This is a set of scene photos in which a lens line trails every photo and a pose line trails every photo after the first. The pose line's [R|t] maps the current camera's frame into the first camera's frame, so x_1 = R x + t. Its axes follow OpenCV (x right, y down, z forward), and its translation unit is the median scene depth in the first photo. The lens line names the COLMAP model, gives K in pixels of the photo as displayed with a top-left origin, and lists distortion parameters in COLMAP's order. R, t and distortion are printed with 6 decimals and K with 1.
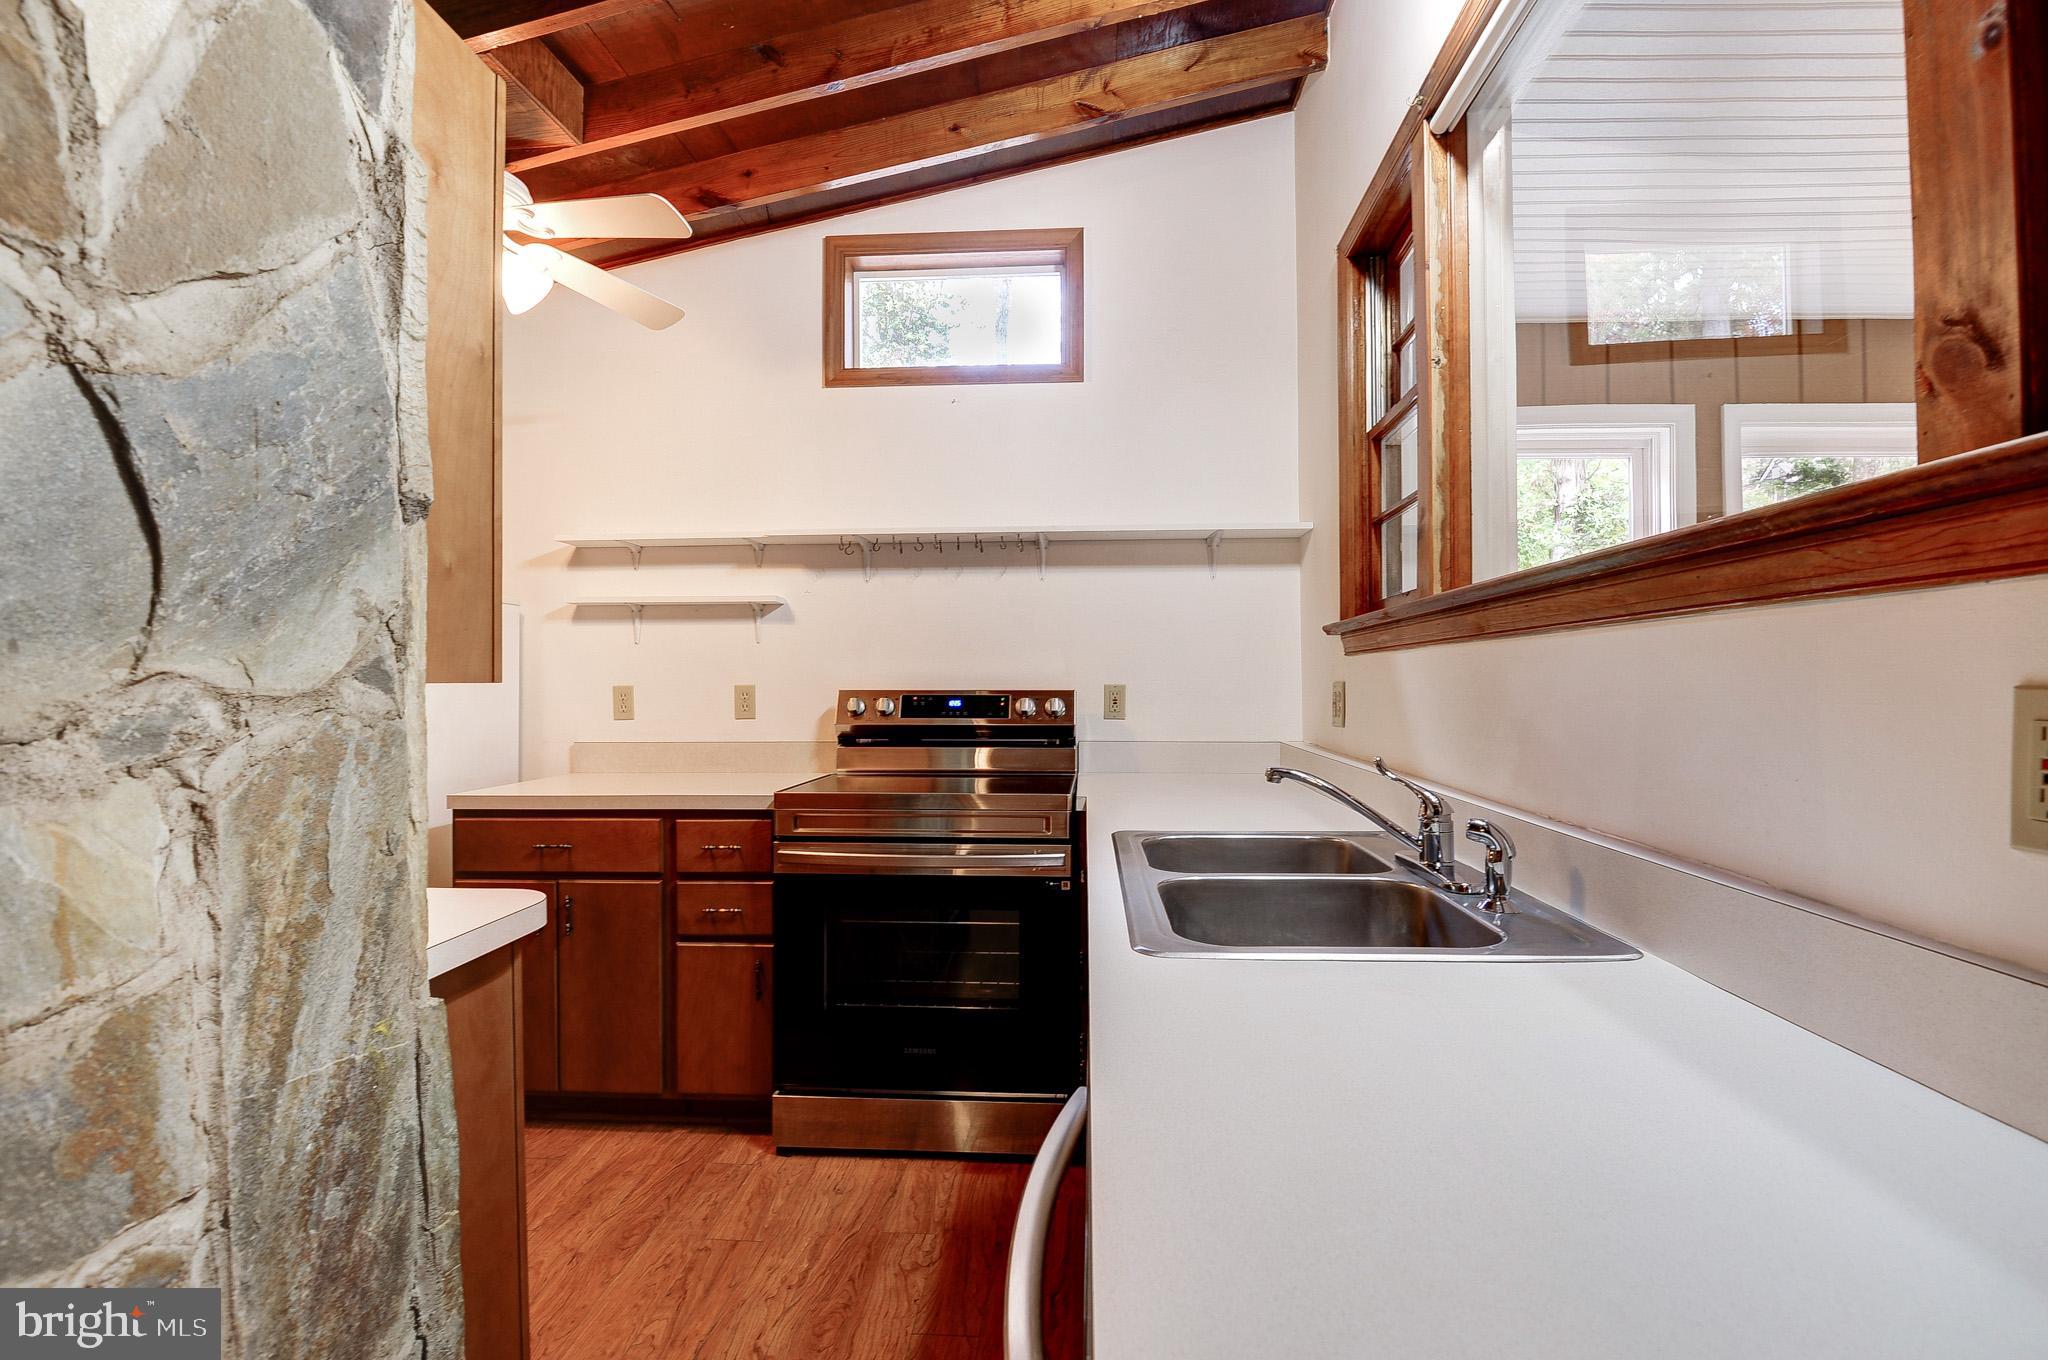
lens RADIAL K [[968.7, 0, 1034.9], [0, 968.7, 676.2], [0, 0, 1]] dist [0.027853, -0.024215]
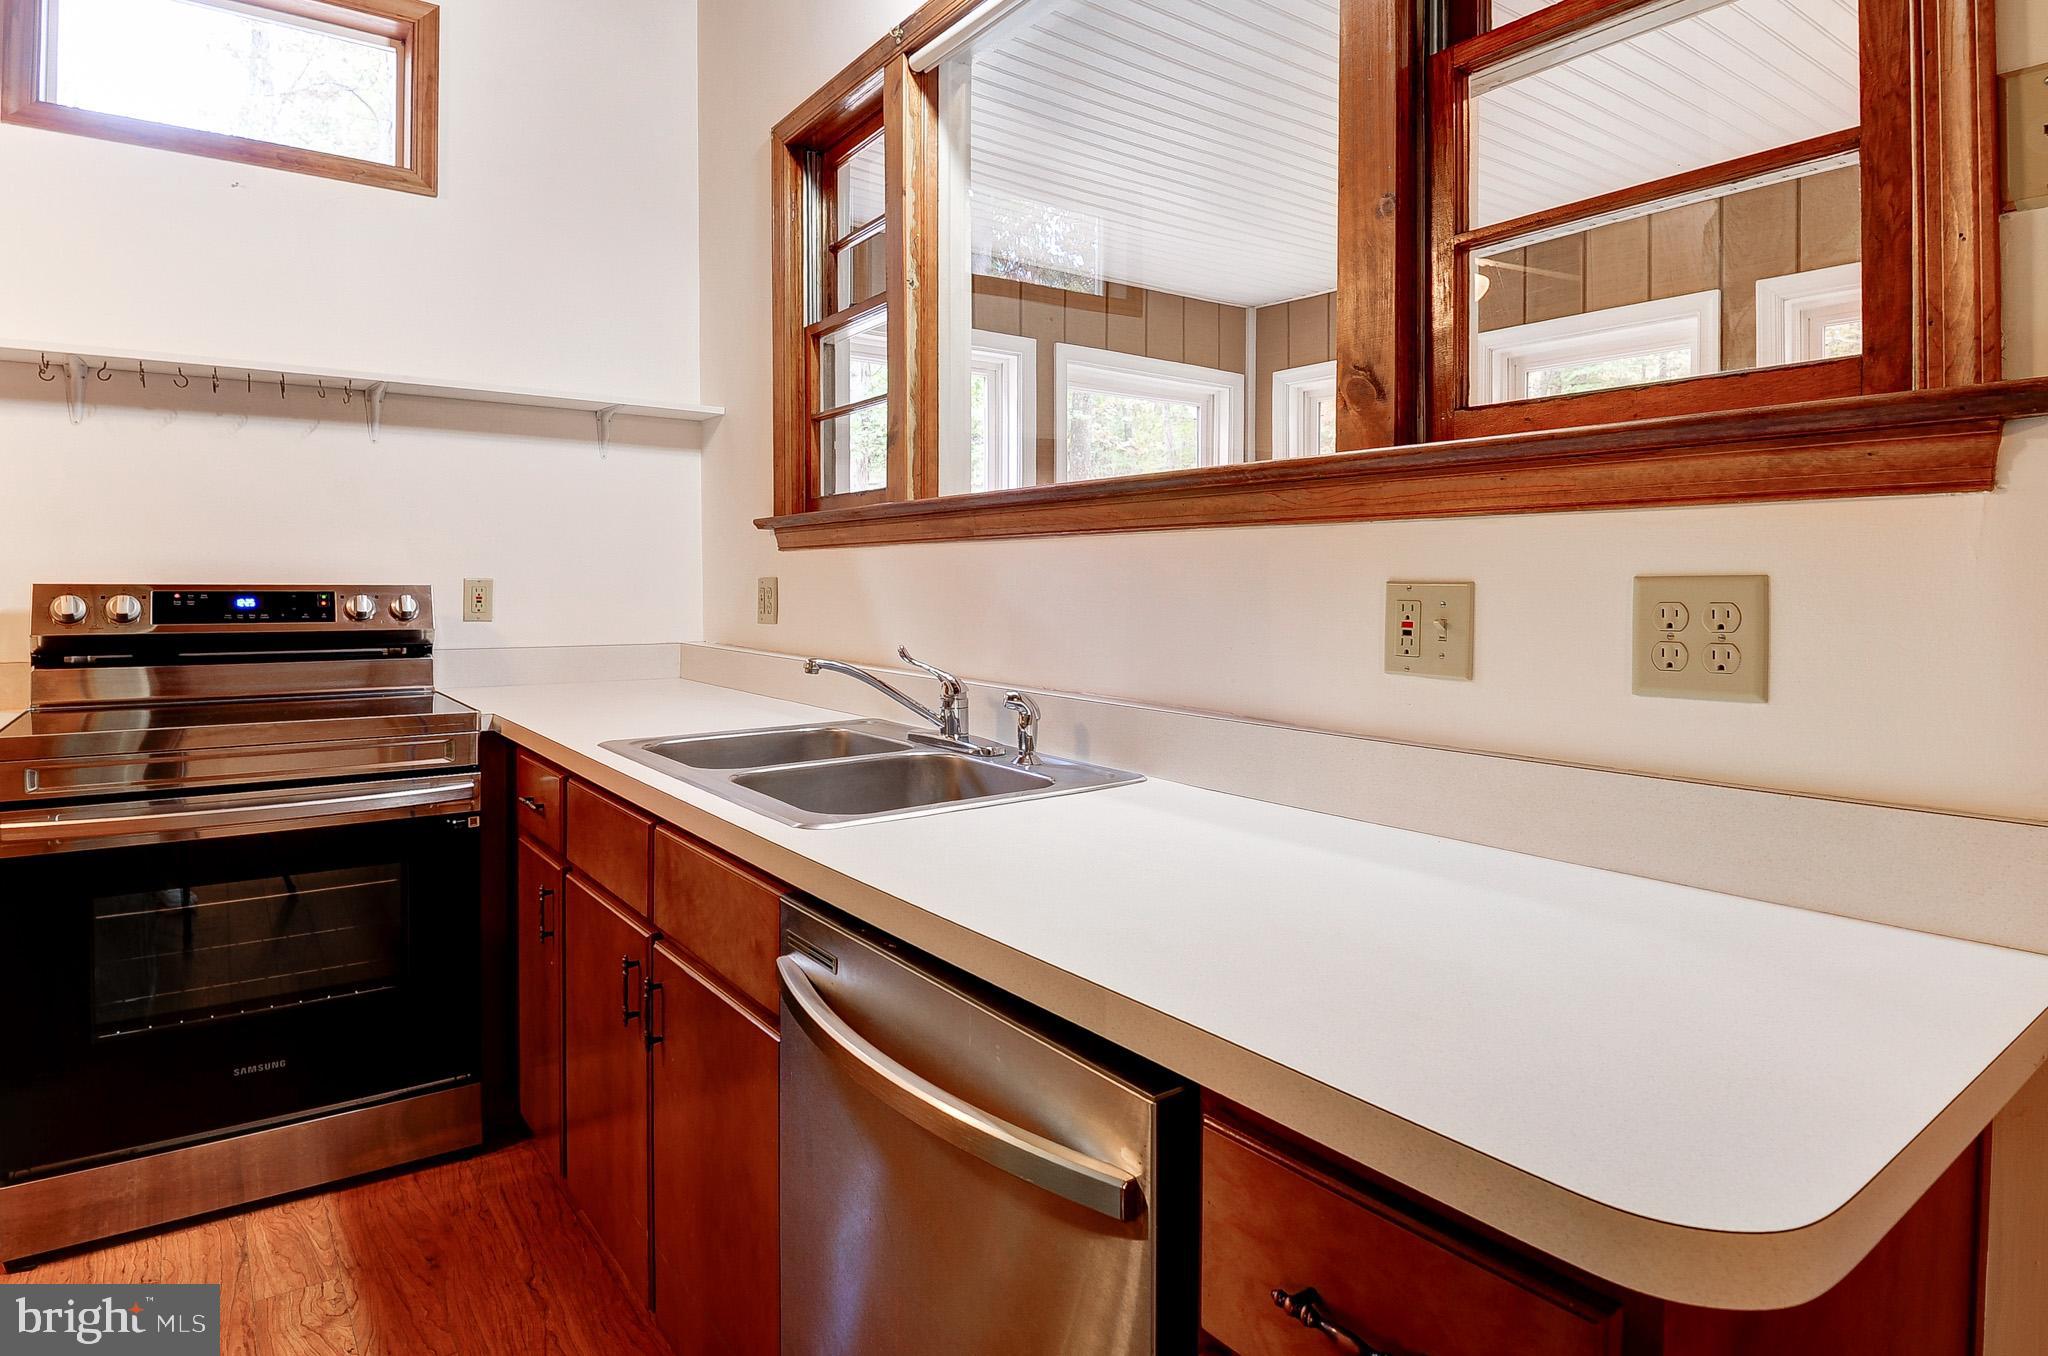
lens RADIAL K [[1155.1, 0, 1019.9], [0, 1155.1, 581.0], [0, 0, 1]] dist [0.059352, -0.055699]
pose [[0.772058, 0.006148, 0.635523, -0.244556], [-0.011108, 0.999931, 0.003821, 0.002301], [-0.635455, -0.010009, 0.772073, -0.060449]]
